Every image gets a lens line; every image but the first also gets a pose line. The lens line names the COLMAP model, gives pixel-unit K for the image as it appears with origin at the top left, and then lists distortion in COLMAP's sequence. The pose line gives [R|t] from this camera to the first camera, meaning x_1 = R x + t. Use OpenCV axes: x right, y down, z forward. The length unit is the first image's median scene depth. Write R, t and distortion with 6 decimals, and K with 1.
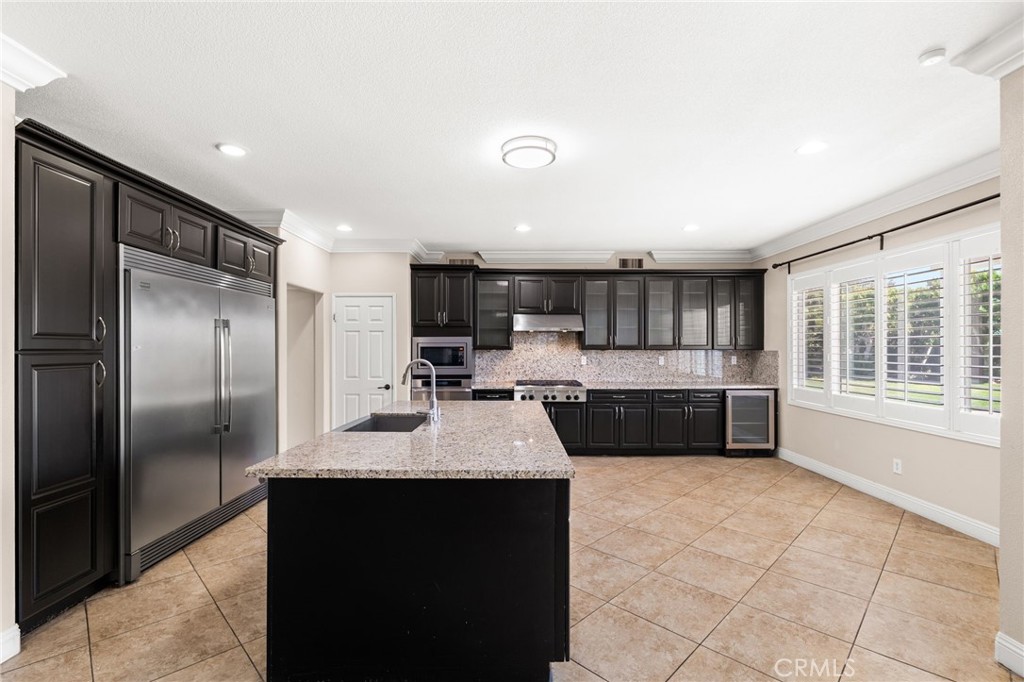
lens RADIAL K [[454.5, 0, 510.8], [0, 454.5, 348.6], [0, 0, 1]] dist [0.001168, -0.000455]
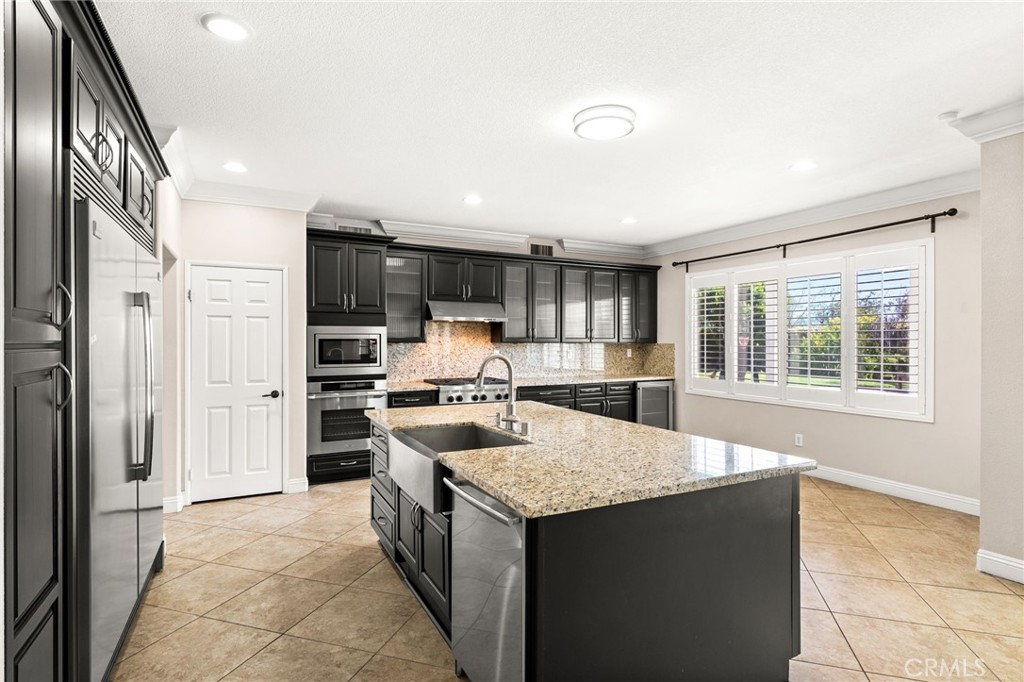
lens RADIAL K [[522.9, 0, 511.0], [0, 522.9, 343.3], [0, 0, 1]] dist [0.005512, 0.001642]
pose [[0.888371, -0.000745, 0.459126, -0.314382], [-0.000921, 0.999994, 0.003404, -0.000027], [-0.459126, -0.003446, 0.888364, 0.085400]]
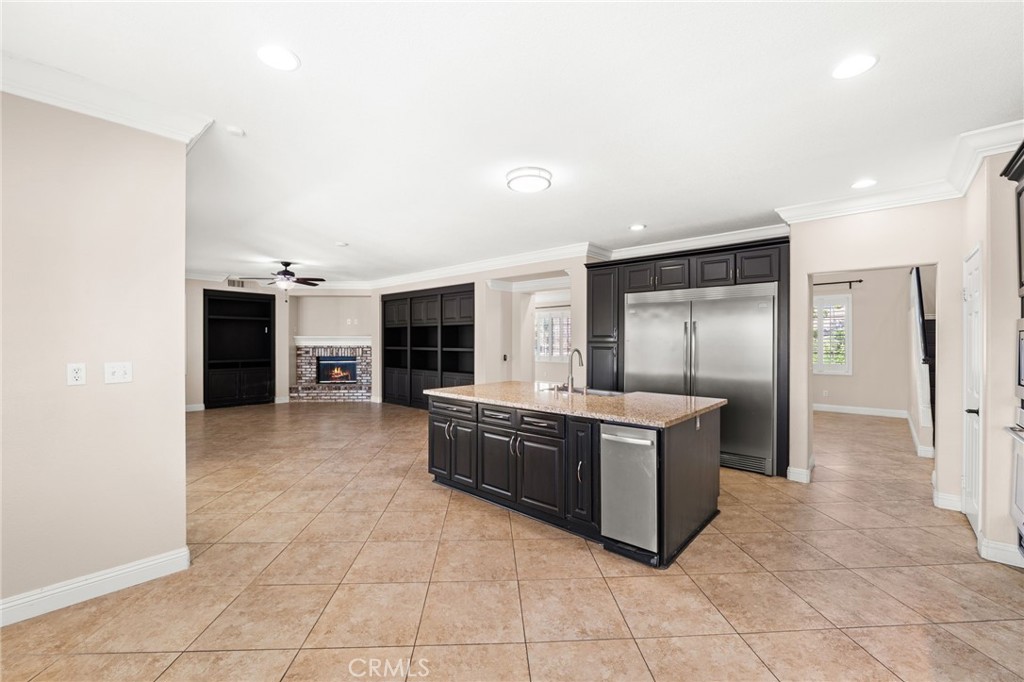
lens RADIAL K [[422.0, 0, 511.3], [0, 422.0, 338.6], [0, 0, 1]] dist [-0.000190, -0.000199]
pose [[-0.664006, -0.005621, -0.747706, 0.478784], [-0.003869, 0.999984, -0.004082, -0.000865], [0.747717, 0.000183, -0.664018, 0.895664]]
